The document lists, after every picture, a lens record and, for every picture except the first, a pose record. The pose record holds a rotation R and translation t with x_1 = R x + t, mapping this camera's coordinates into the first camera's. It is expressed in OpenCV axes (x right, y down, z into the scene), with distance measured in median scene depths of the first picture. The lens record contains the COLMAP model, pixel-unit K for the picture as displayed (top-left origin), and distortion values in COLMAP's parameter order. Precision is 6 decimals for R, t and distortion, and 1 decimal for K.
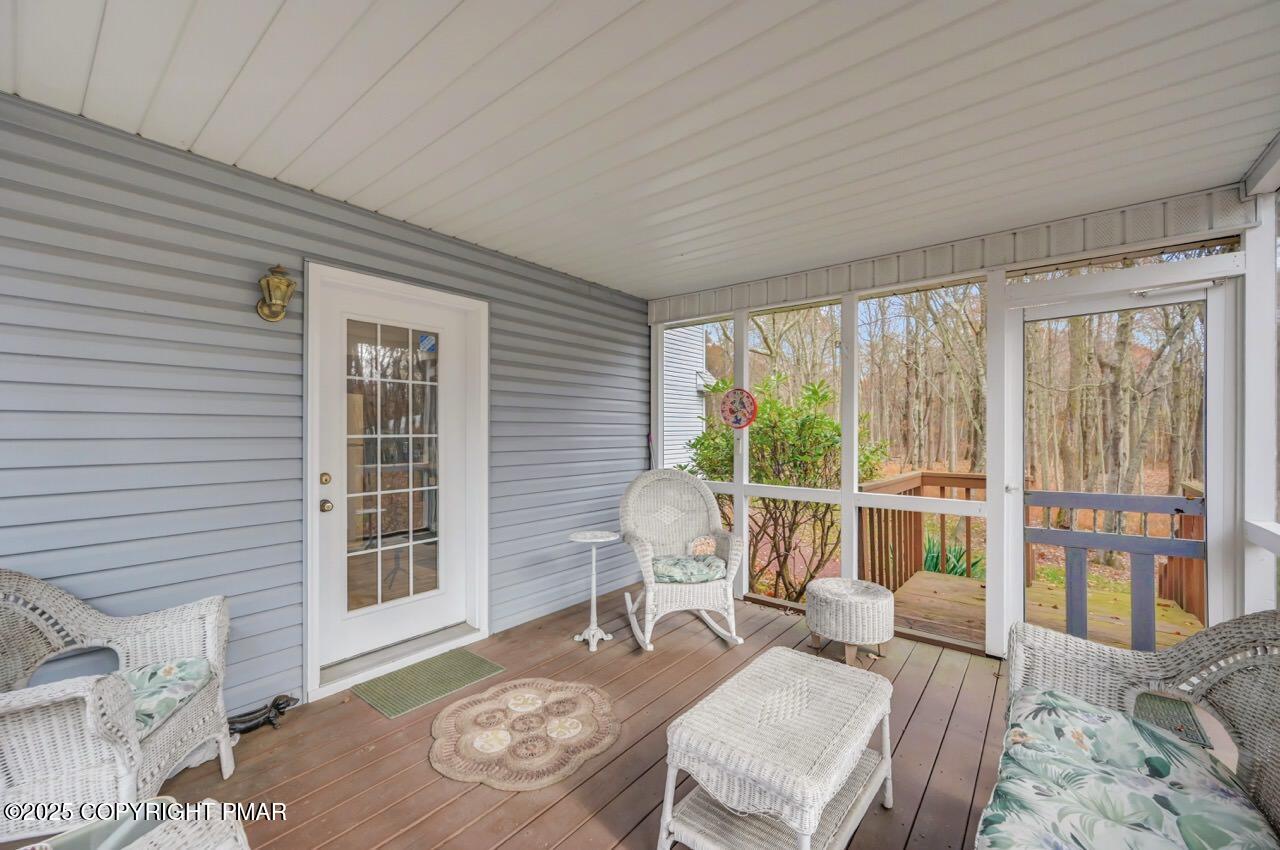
lens RADIAL K [[510.6, 0, 643.8], [0, 510.6, 426.3], [0, 0, 1]] dist [-0.002382, -0.000066]
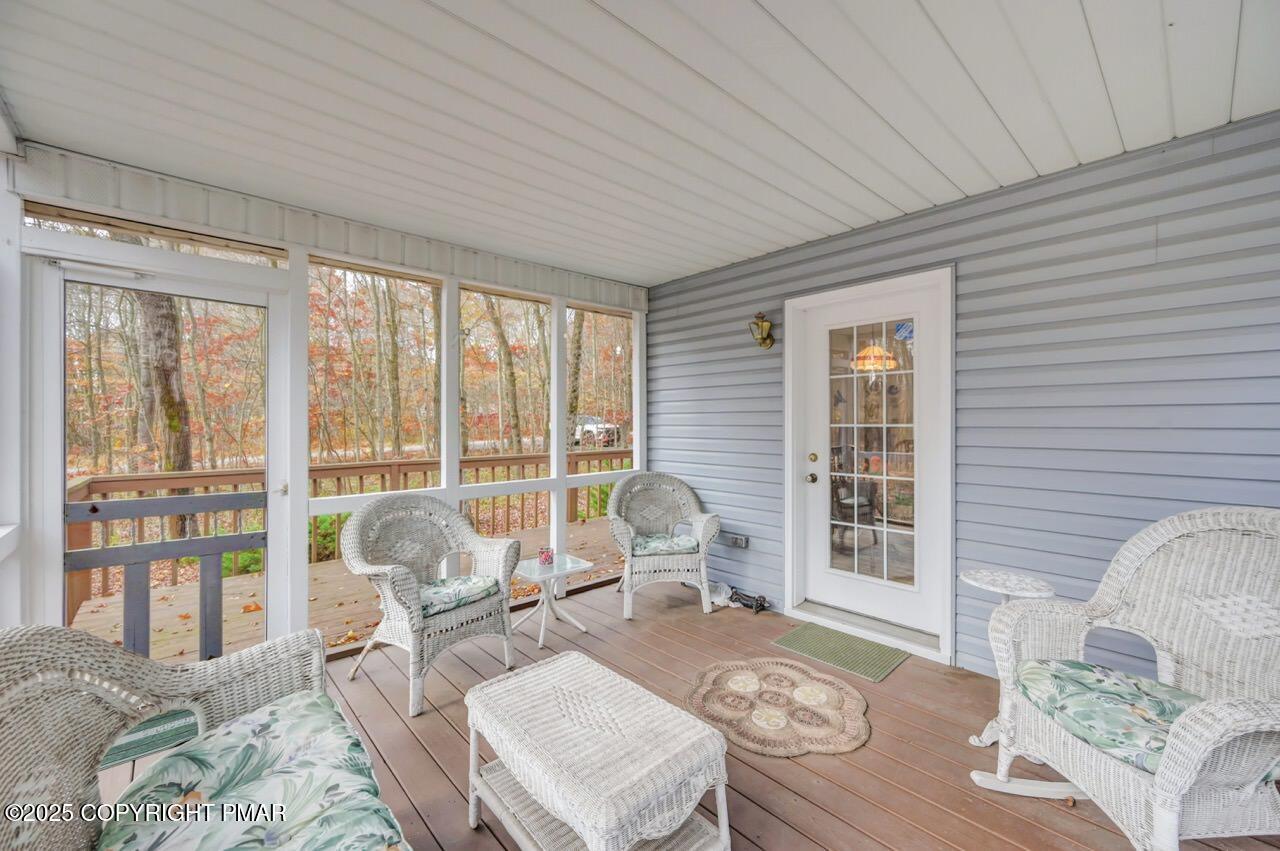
lens RADIAL K [[507.4, 0, 649.2], [0, 507.4, 420.5], [0, 0, 1]] dist [0.000177, 0.000059]
pose [[-0.146824, -0.007394, -0.989135, 0.661193], [0.009196, 0.999919, -0.008839, 0.014526], [0.989120, -0.010394, -0.146744, 0.709228]]
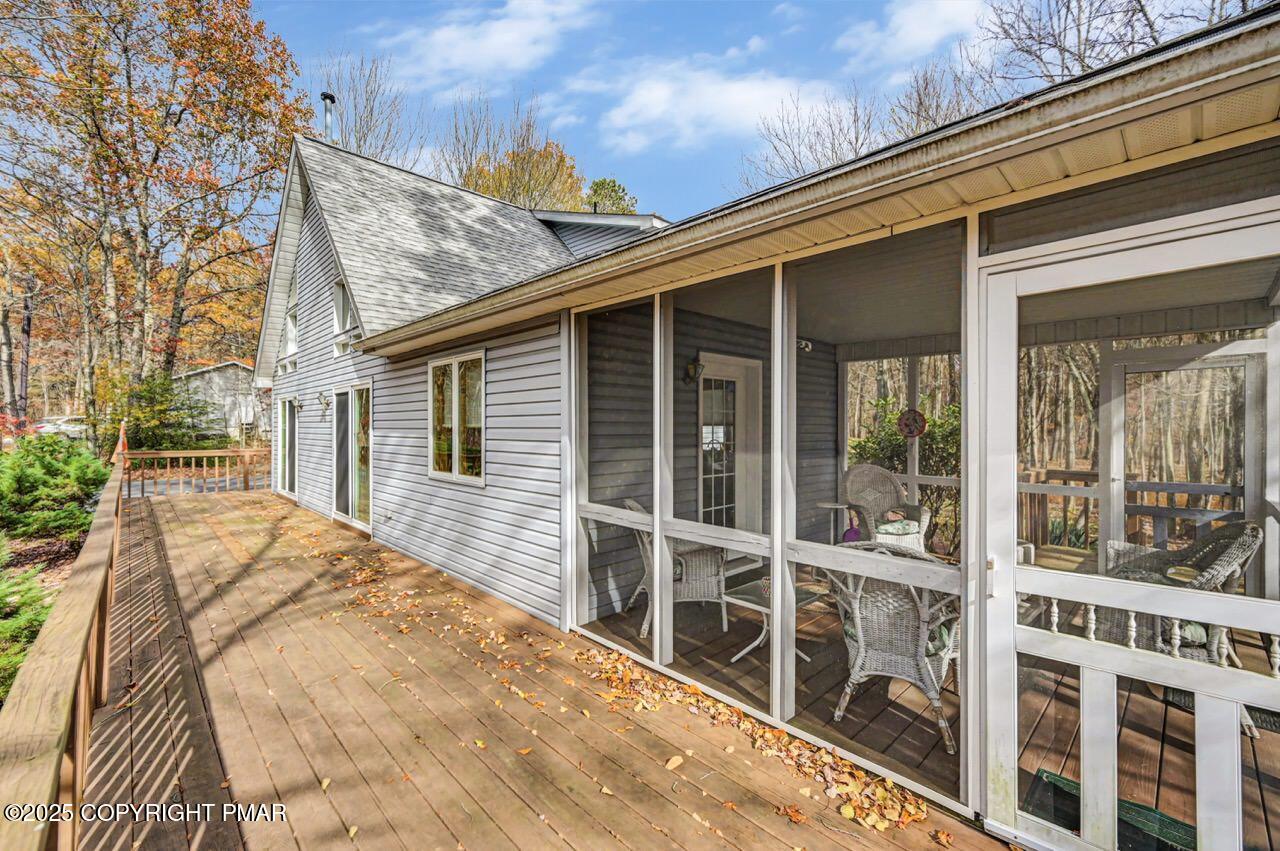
lens RADIAL K [[534.0, 0, 638.3], [0, 534.0, 423.4], [0, 0, 1]] dist [-0.001707, 0.000415]
pose [[0.990915, 0.001319, -0.134480, -0.526319], [-0.000395, 0.999976, 0.006892, -0.062789], [0.134486, -0.006776, 0.990892, -0.841990]]
